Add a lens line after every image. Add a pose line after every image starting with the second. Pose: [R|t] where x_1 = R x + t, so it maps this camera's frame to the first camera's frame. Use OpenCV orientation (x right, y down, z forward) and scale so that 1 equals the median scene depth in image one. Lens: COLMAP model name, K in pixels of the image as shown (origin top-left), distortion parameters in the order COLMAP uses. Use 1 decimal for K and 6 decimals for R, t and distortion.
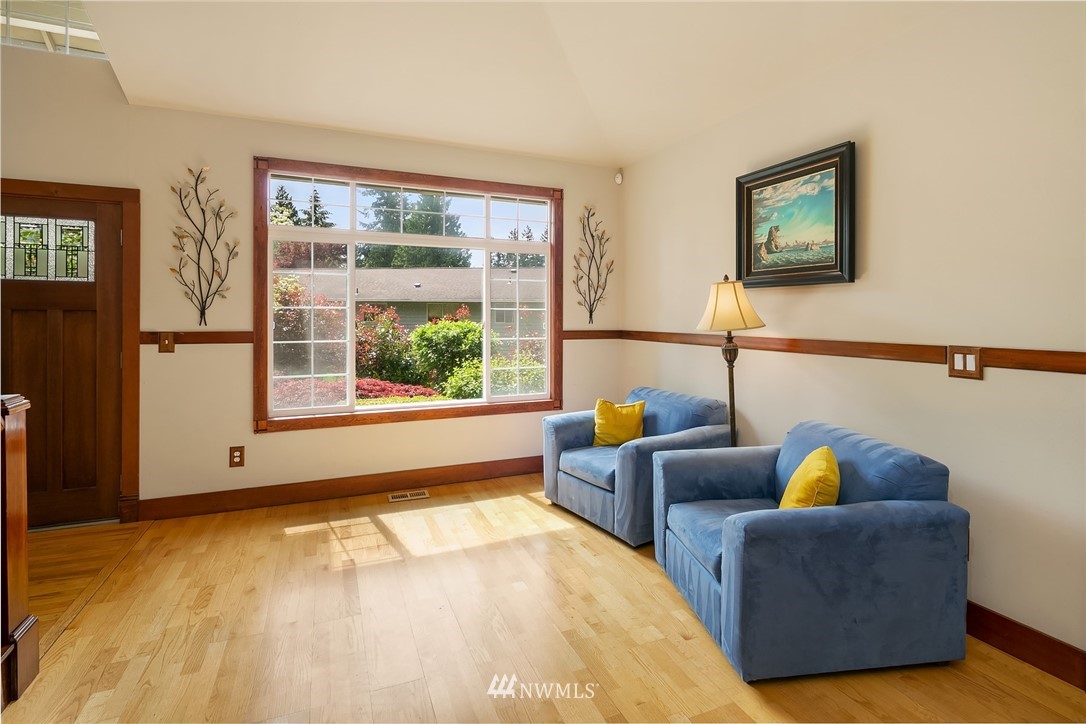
lens RADIAL K [[529.4, 0, 535.3], [0, 529.4, 306.3], [0, 0, 1]] dist [0.001842, -0.003881]
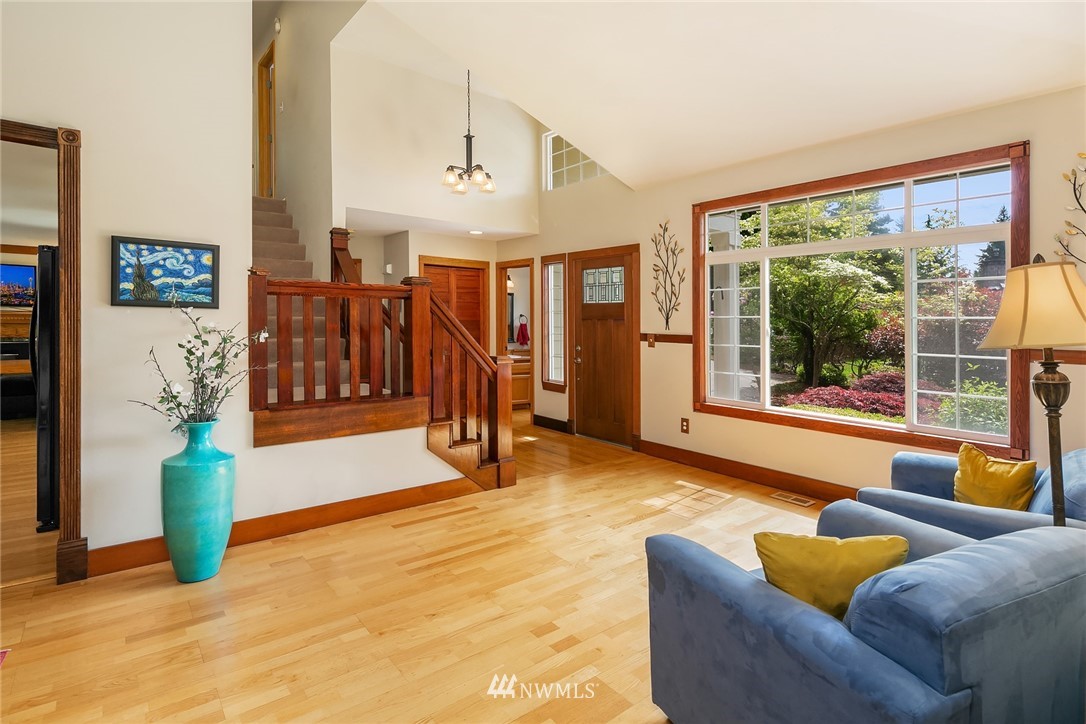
lens RADIAL K [[529.4, 0, 563.1], [0, 529.4, 326.3], [0, 0, 1]] dist [0.001842, -0.003881]
pose [[0.309544, 0.008433, -0.950848, 0.661806], [0.006371, 0.999920, 0.010943, 0.007901], [0.950864, -0.009445, 0.309466, 0.279012]]
